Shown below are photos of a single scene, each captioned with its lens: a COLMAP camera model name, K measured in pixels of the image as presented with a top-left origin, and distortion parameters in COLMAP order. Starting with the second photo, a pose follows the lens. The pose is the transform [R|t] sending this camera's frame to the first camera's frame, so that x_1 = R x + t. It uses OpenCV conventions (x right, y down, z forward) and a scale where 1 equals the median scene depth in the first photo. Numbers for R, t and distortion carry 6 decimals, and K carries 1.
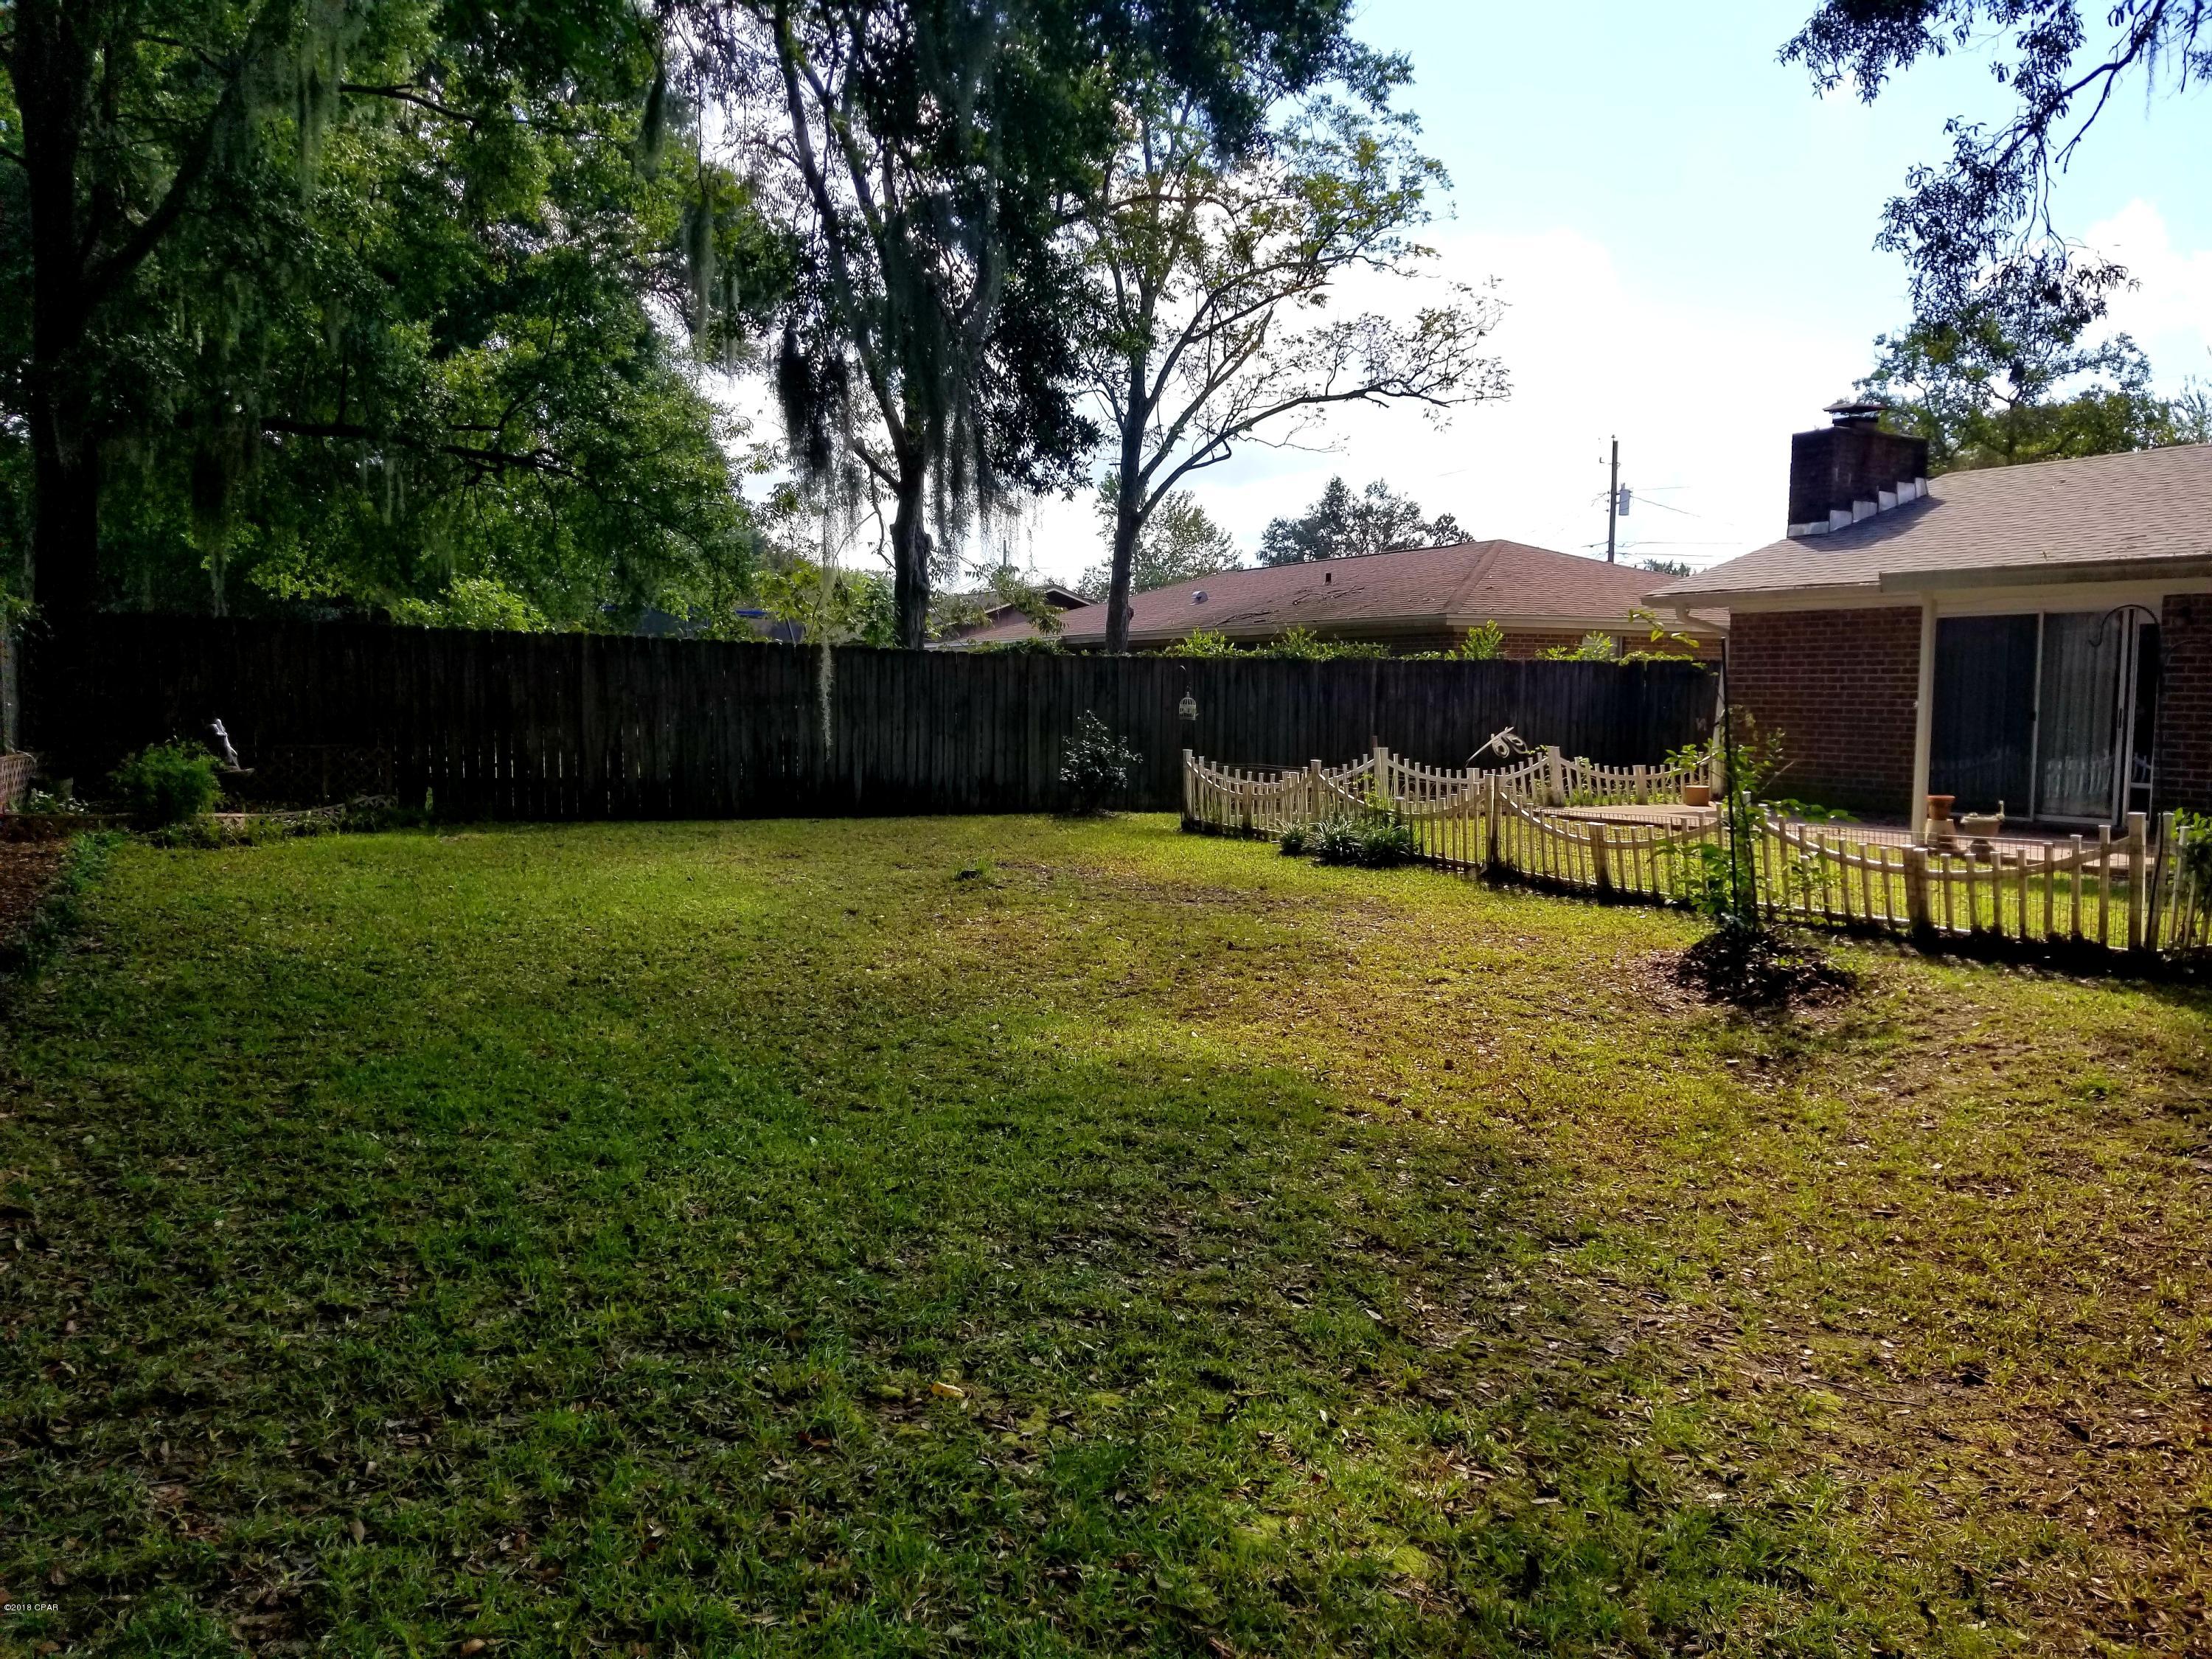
lens RADIAL K [[1733.3, 0, 1110.3], [0, 1733.3, 822.4], [0, 0, 1]] dist [0.044802, -0.078379]
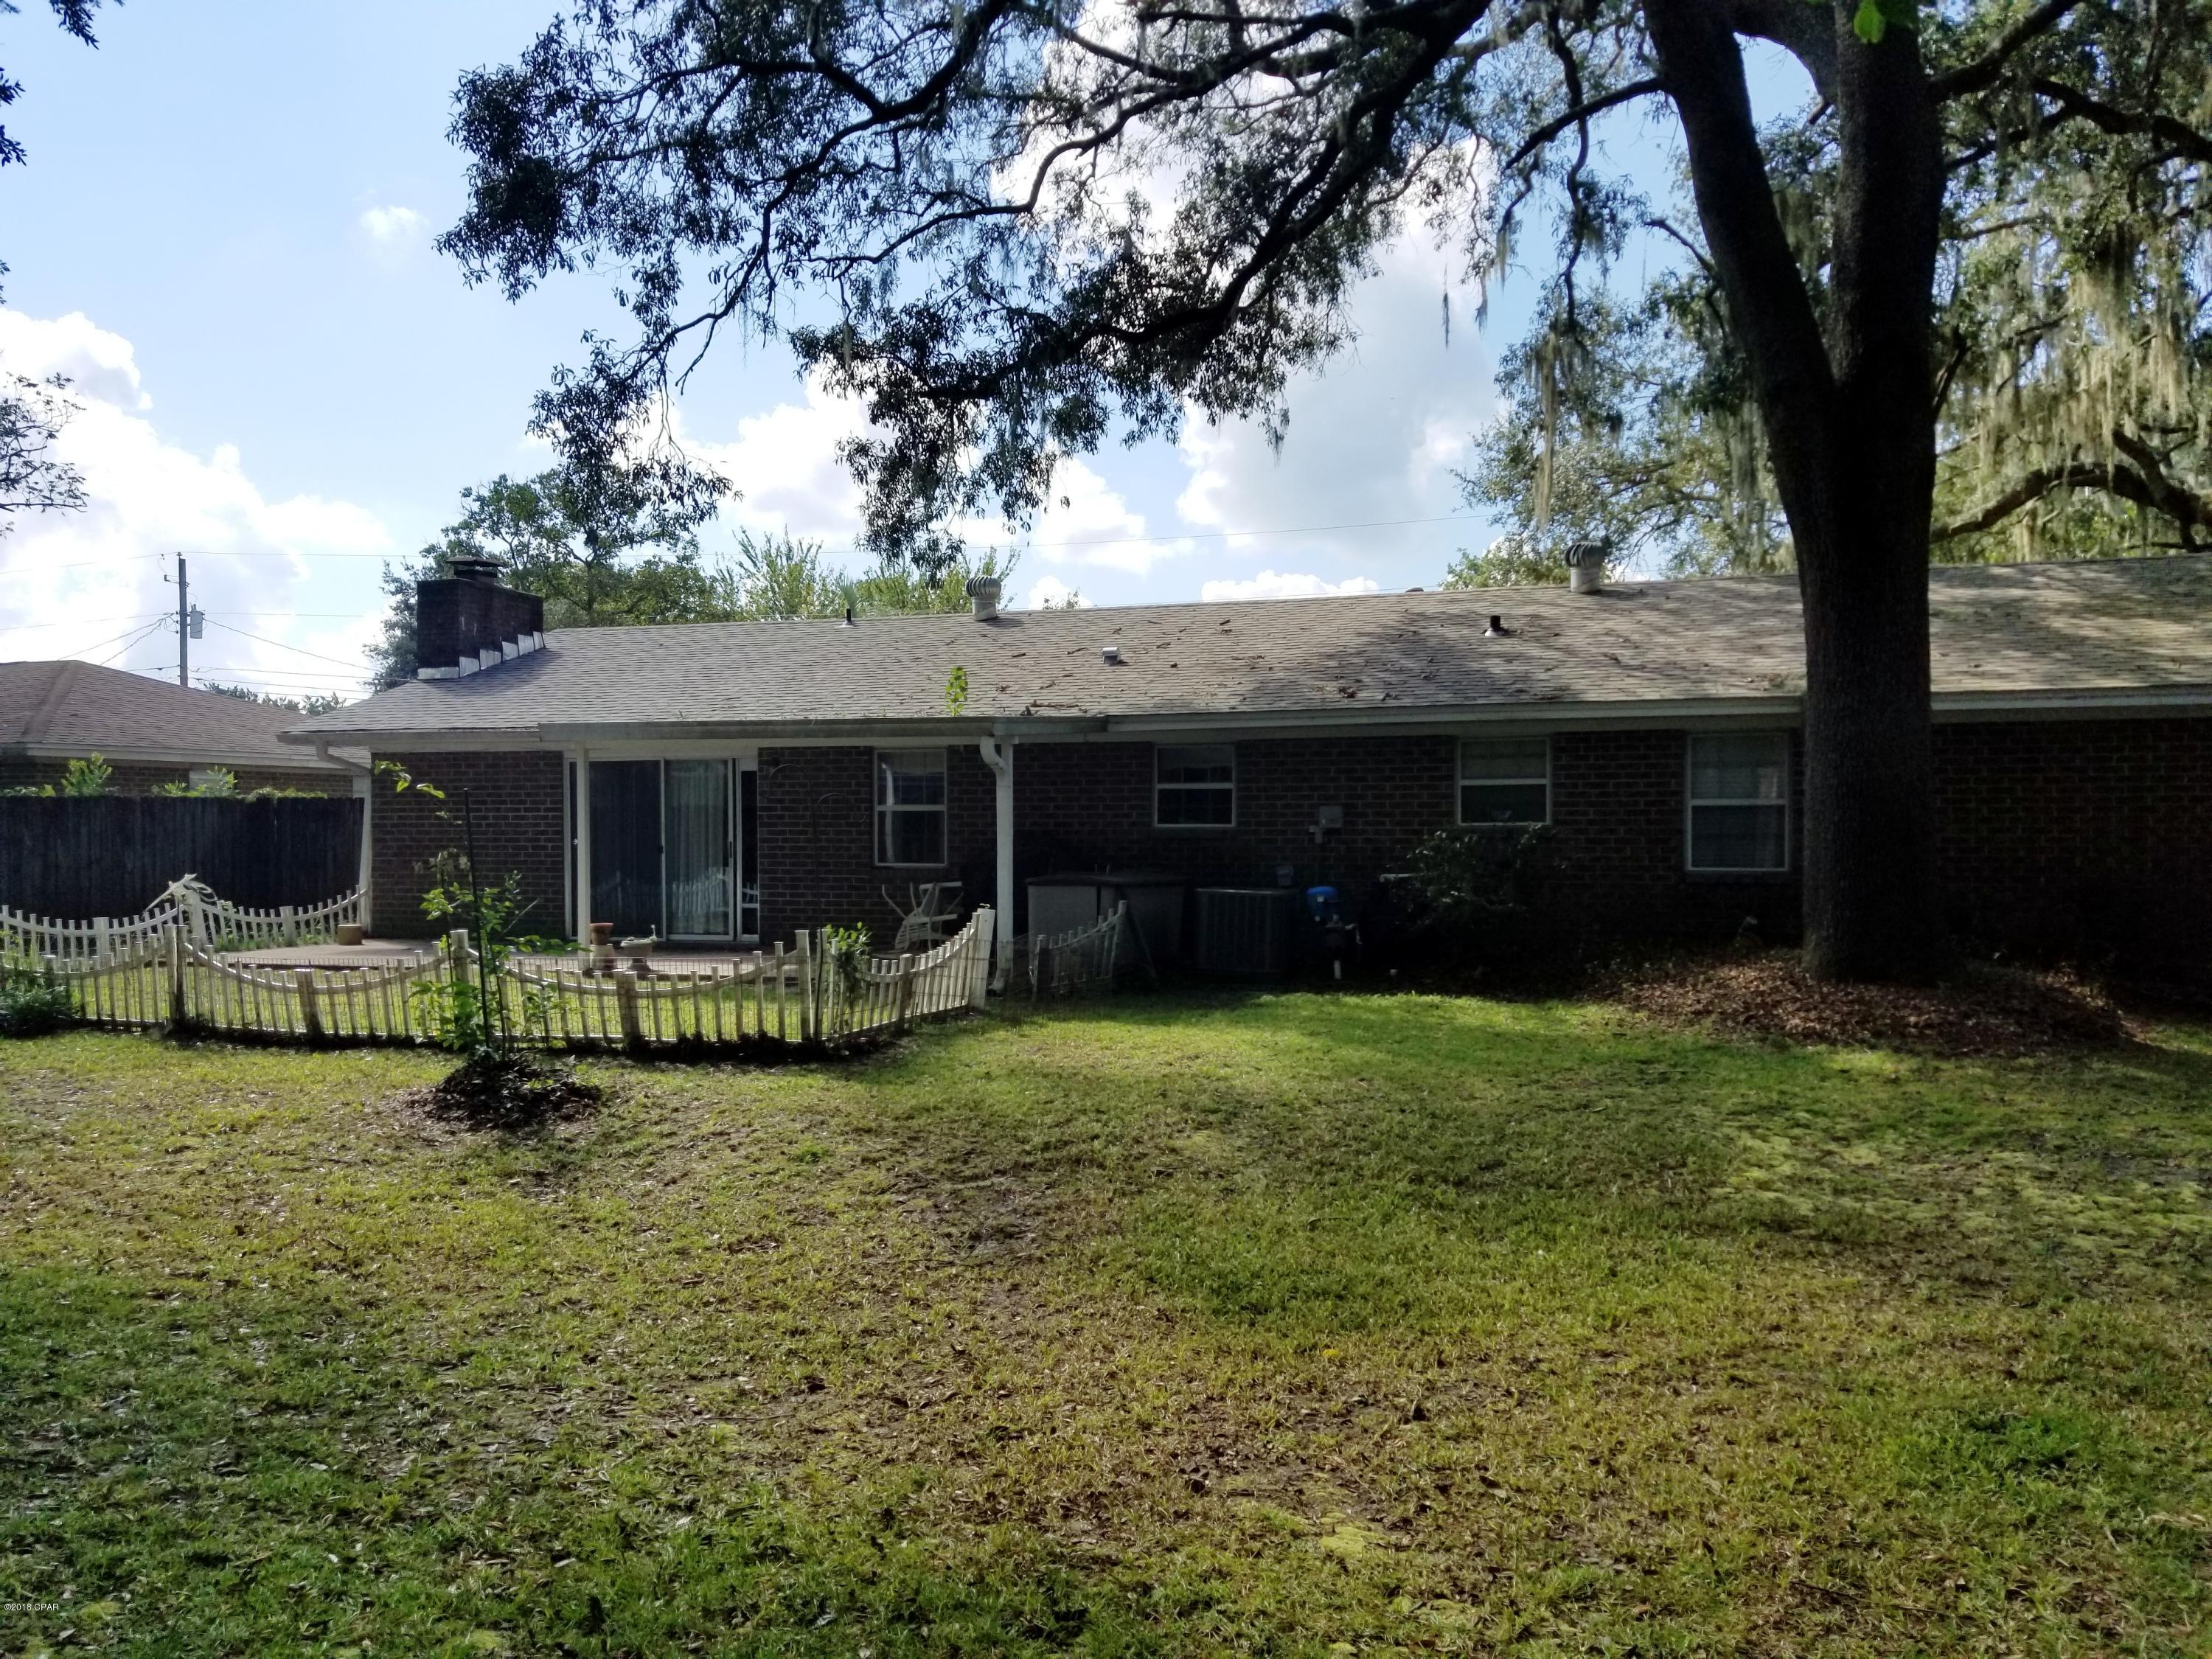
lens RADIAL K [[1733.3, 0, 1110.3], [0, 1733.3, 822.4], [0, 0, 1]] dist [0.044802, -0.078379]
pose [[0.713935, -0.010863, 0.700127, -0.105934], [0.062949, 0.996827, -0.048724, -0.007164], [-0.697376, 0.078858, 0.712354, -0.039543]]
